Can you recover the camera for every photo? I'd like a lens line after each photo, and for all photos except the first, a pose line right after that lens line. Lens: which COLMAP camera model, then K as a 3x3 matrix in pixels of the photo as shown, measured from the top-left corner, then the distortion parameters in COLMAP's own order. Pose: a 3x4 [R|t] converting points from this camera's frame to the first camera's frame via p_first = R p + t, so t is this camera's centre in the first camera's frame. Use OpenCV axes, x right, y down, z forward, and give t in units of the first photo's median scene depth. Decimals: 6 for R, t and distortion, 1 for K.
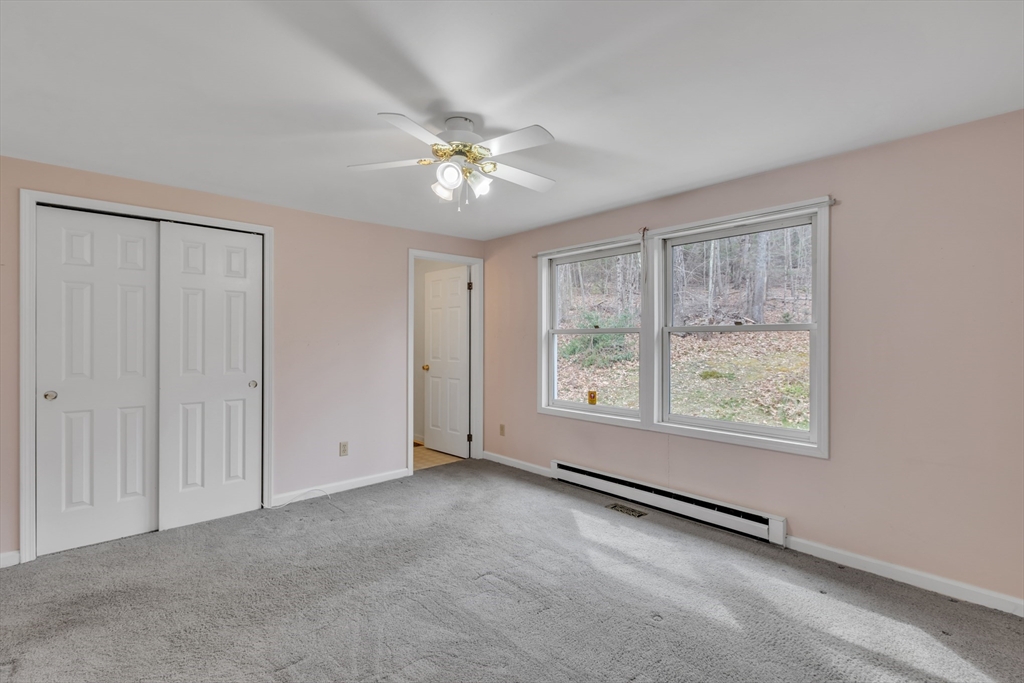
lens RADIAL K [[451.6, 0, 516.3], [0, 451.6, 345.1], [0, 0, 1]] dist [-0.001231, -0.000949]
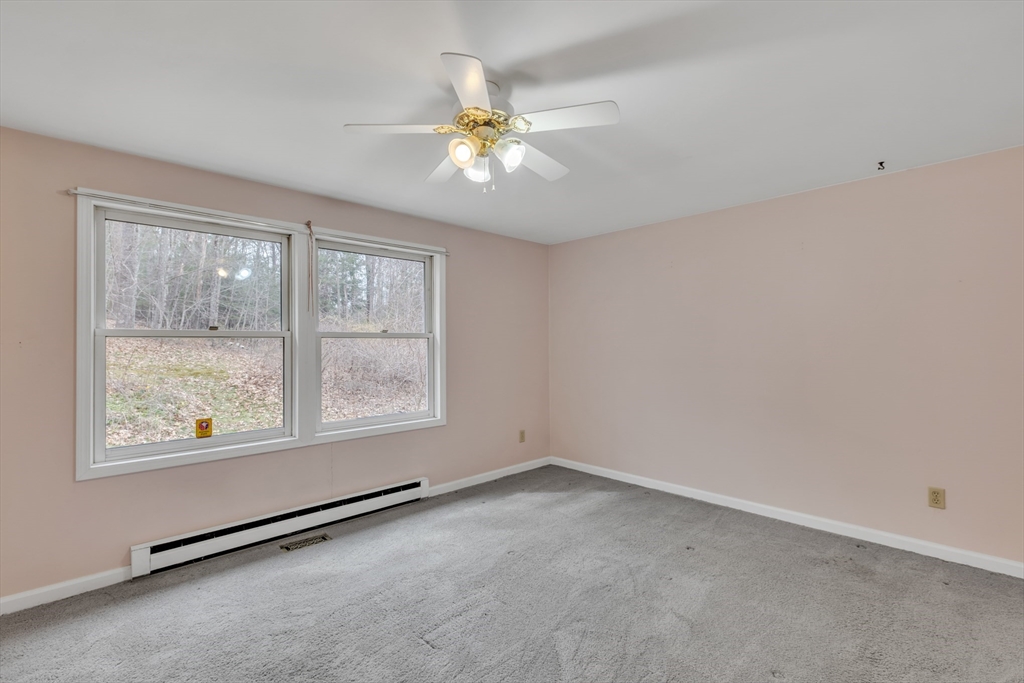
lens RADIAL K [[451.6, 0, 509.8], [0, 451.6, 342.9], [0, 0, 1]] dist [-0.001231, -0.000949]
pose [[0.018561, -0.005351, 0.999813, -0.652765], [0.012815, 0.999905, 0.005113, -0.018140], [-0.999746, 0.012718, 0.018627, 0.623673]]
